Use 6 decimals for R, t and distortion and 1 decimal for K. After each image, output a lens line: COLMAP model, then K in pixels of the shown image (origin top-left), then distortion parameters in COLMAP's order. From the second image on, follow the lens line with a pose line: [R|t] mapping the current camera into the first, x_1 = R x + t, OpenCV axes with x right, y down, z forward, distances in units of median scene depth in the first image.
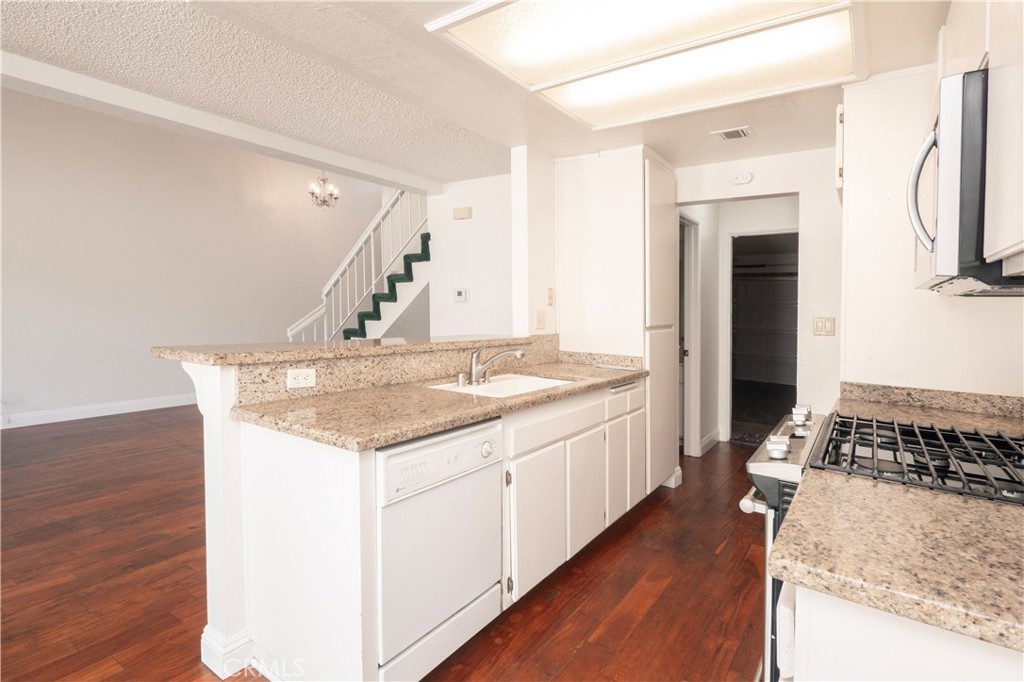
lens RADIAL K [[499.0, 0, 512.0], [0, 499.0, 341.0], [0, 0, 1]] dist [-0.000173, -0.000022]
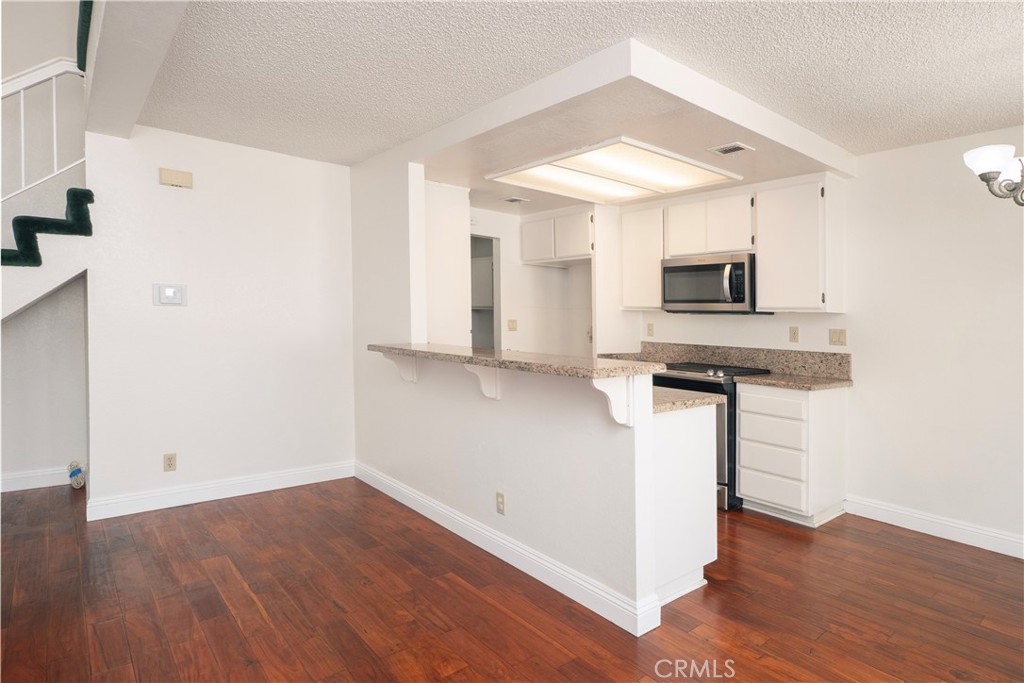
lens RADIAL K [[584.8, 0, 513.3], [0, 584.8, 311.4], [0, 0, 1]] dist [-0.001451, -0.000278]
pose [[0.279157, -0.008363, 0.960209, -0.716107], [0.043746, 0.999035, -0.004017, -0.041421], [-0.959249, 0.043126, 0.279253, 0.302219]]
